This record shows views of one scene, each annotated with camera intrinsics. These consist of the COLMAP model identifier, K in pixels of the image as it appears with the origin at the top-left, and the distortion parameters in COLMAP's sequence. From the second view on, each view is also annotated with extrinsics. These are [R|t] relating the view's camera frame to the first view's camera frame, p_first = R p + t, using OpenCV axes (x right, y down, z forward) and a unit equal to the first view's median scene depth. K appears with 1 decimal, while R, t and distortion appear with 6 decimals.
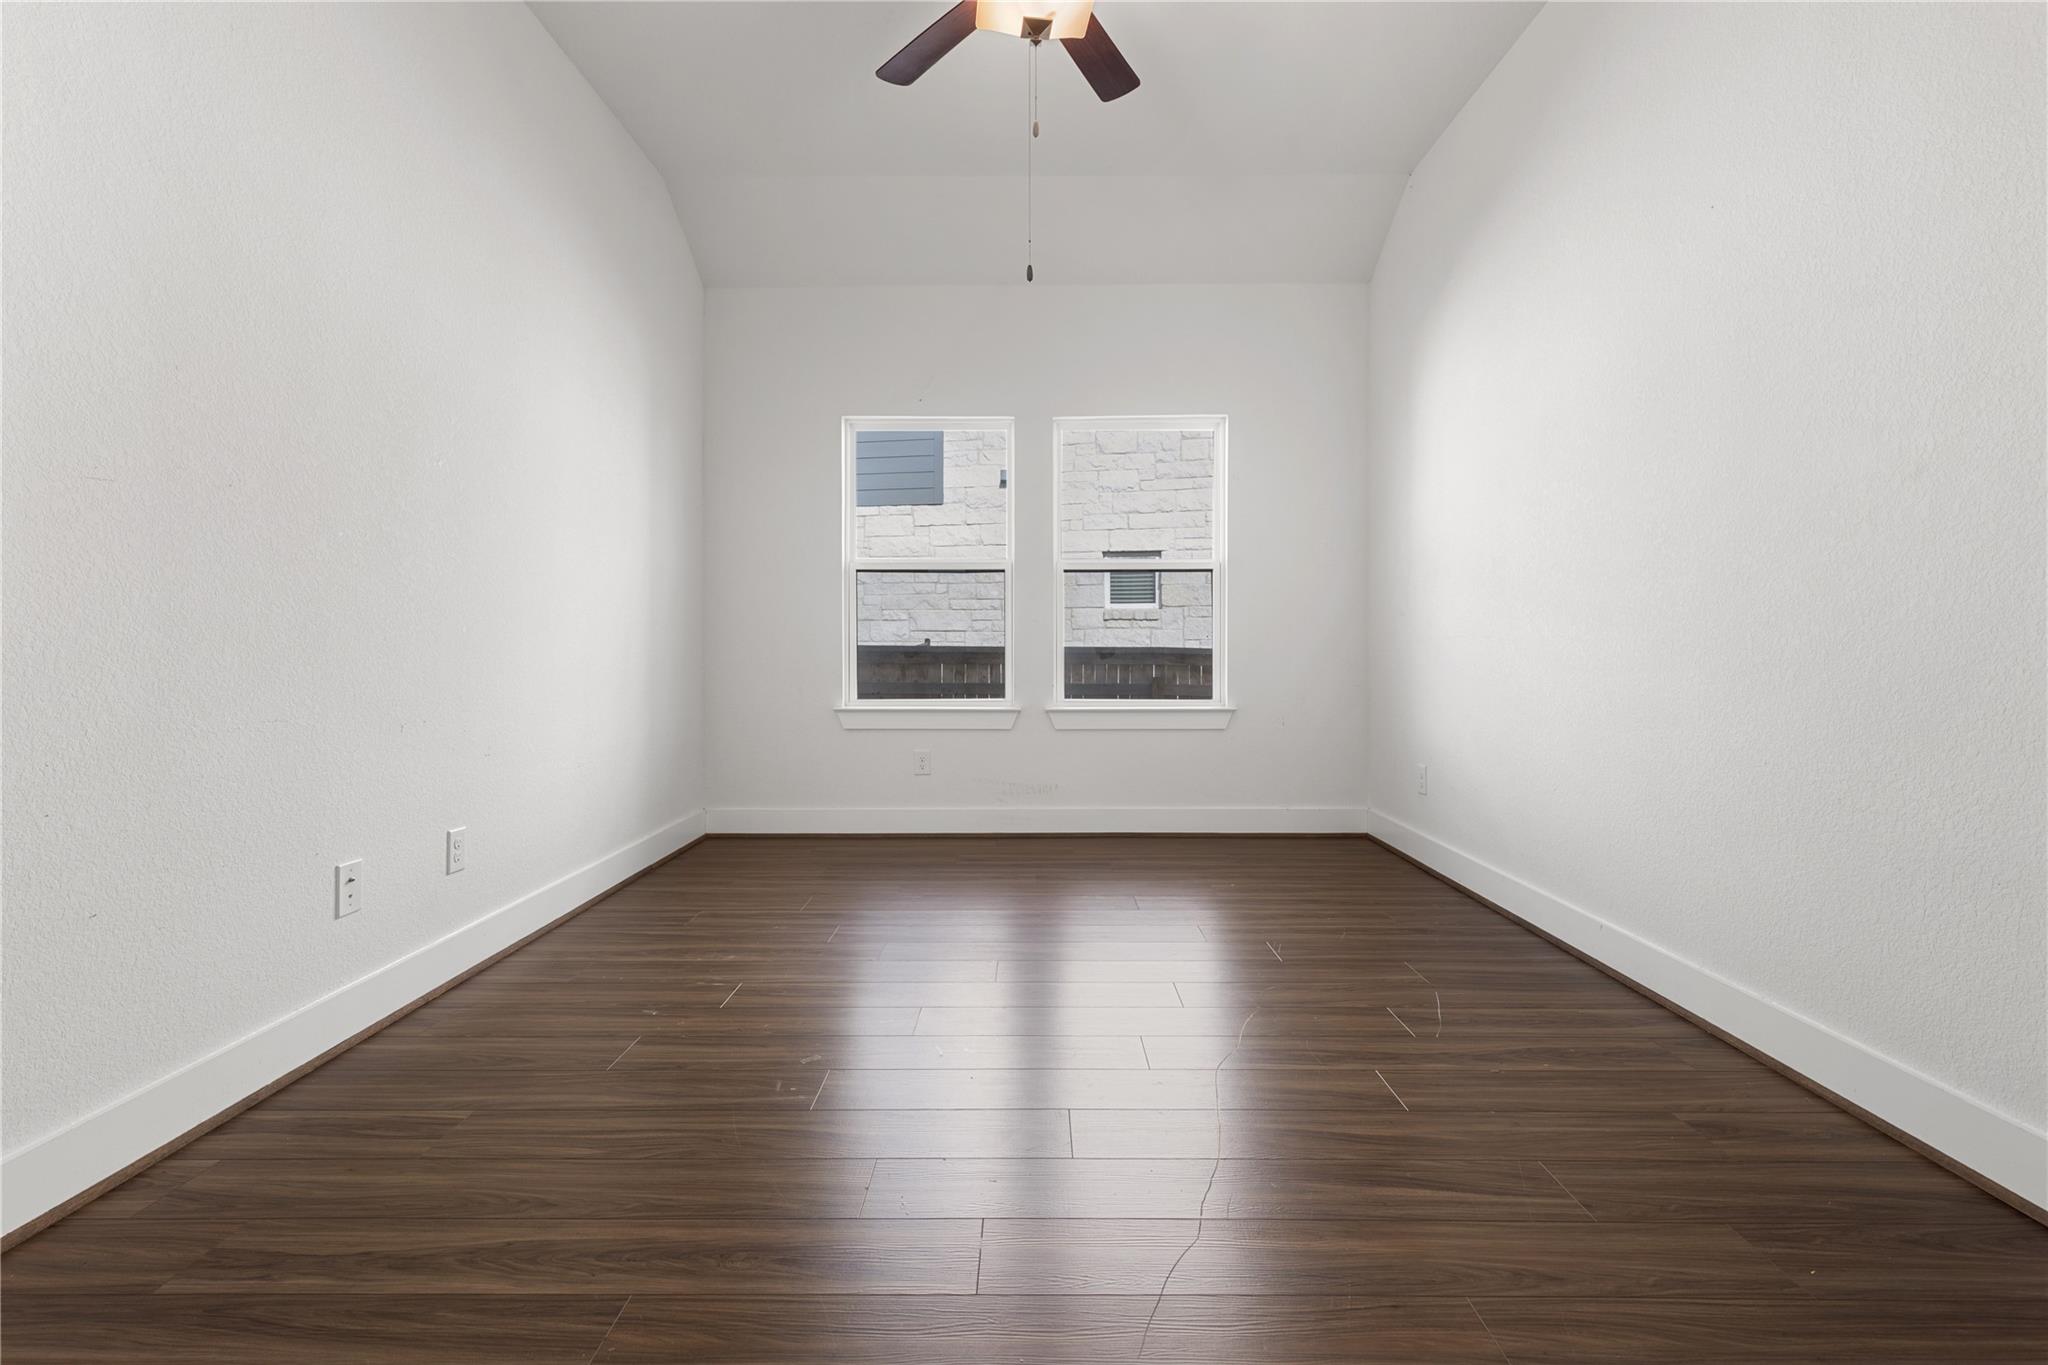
lens RADIAL K [[920.7, 0, 1018.7], [0, 920.7, 679.6], [0, 0, 1]] dist [0.004400, -0.003351]
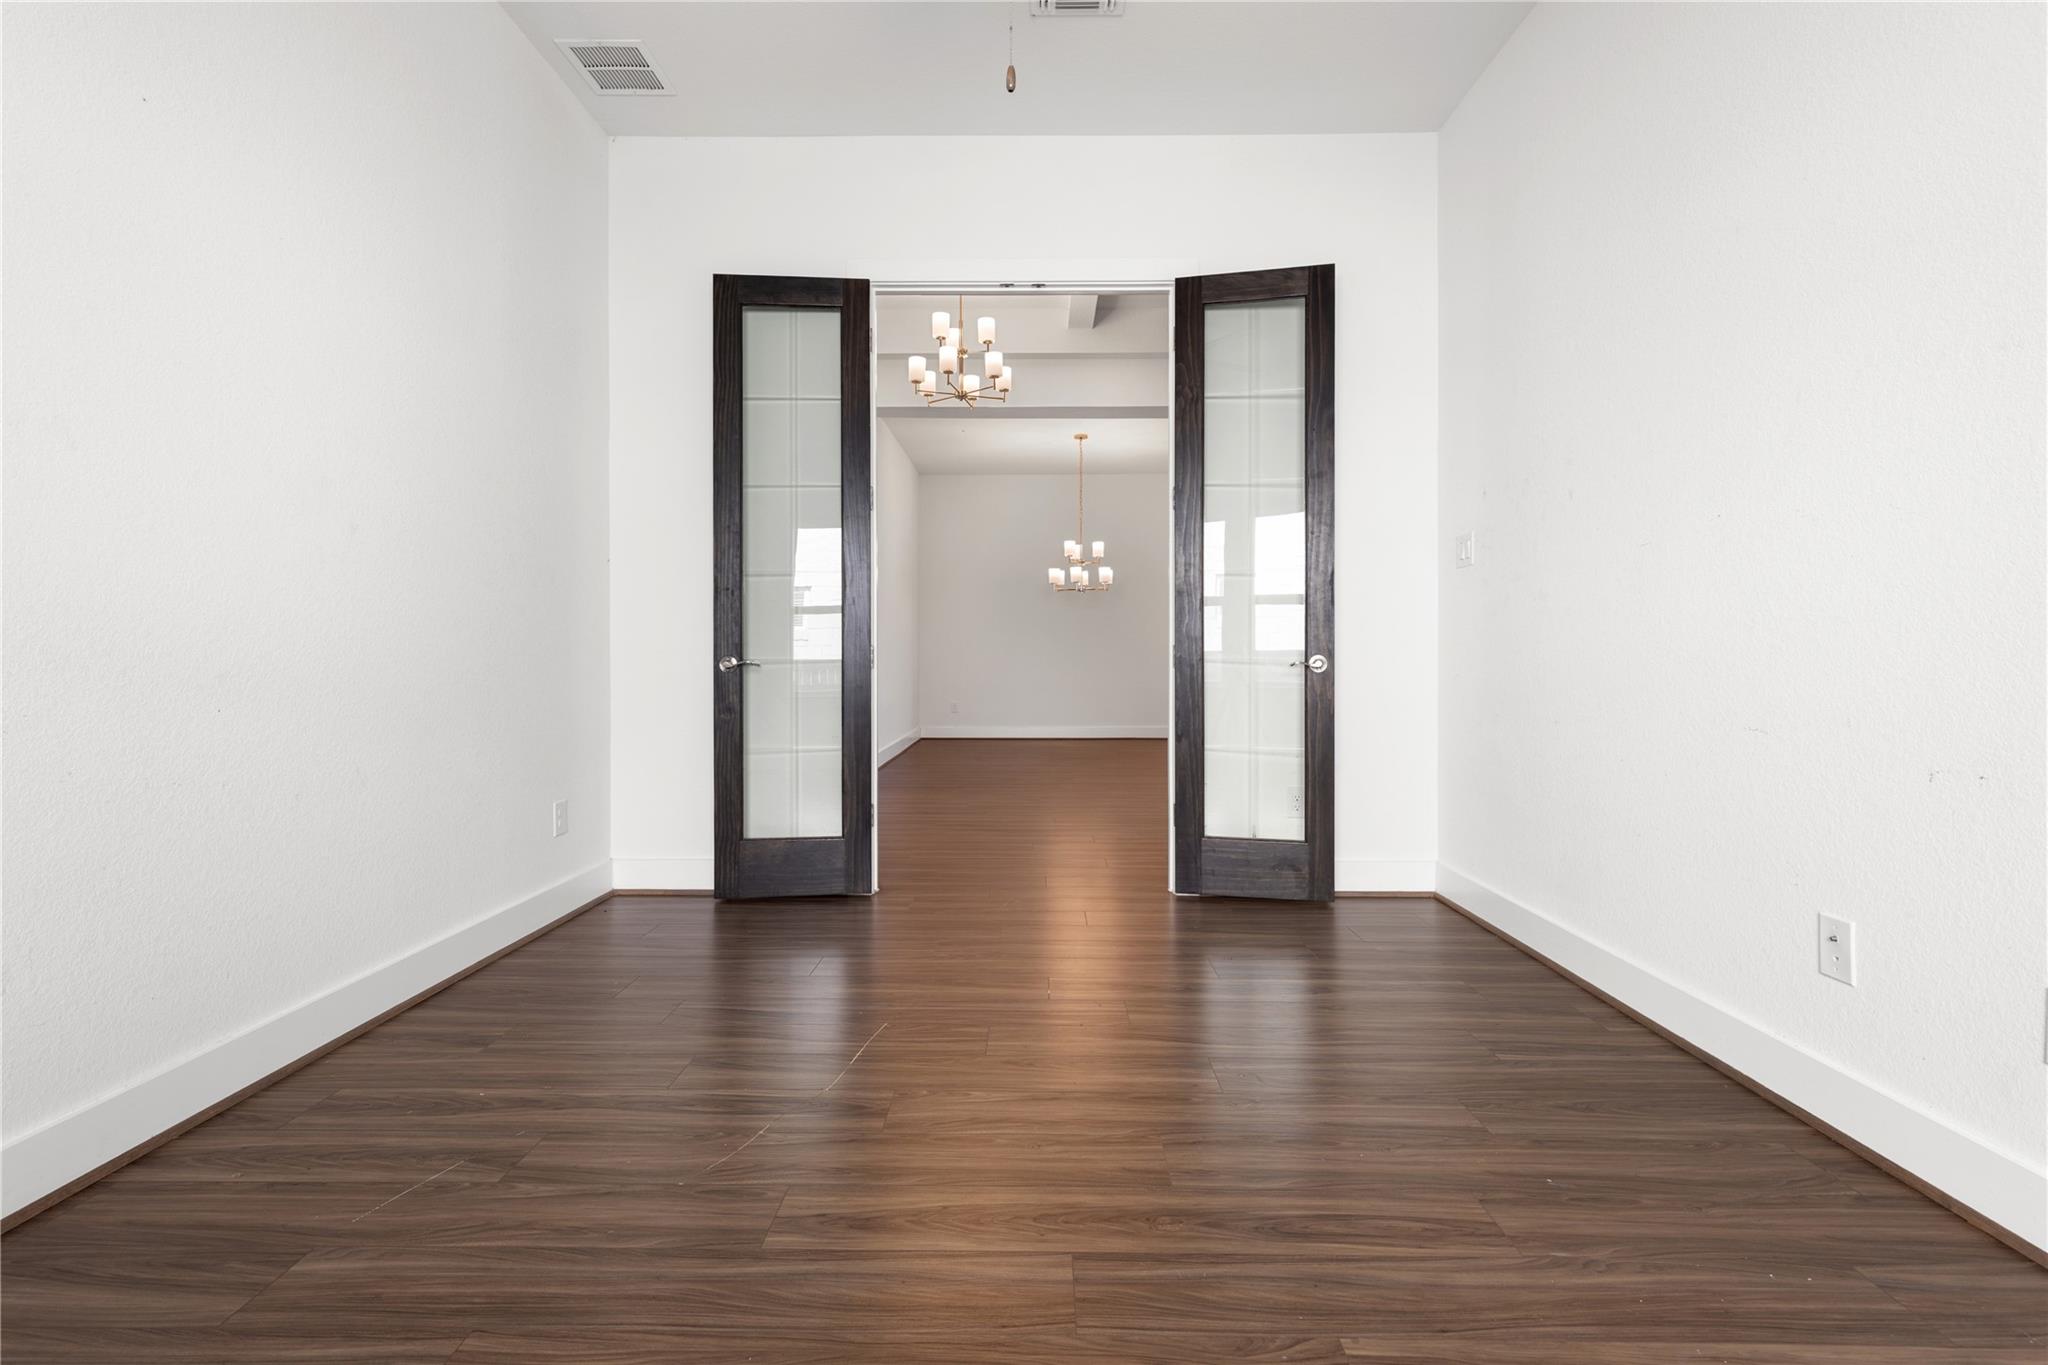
lens RADIAL K [[920.7, 0, 1020.1], [0, 920.7, 673.1], [0, 0, 1]] dist [0.004400, -0.003351]
pose [[-0.999997, 0.002520, -0.000617, 0.008863], [0.002483, 0.998578, 0.053261, -0.068832], [0.000750, 0.053260, -0.998580, 1.886996]]
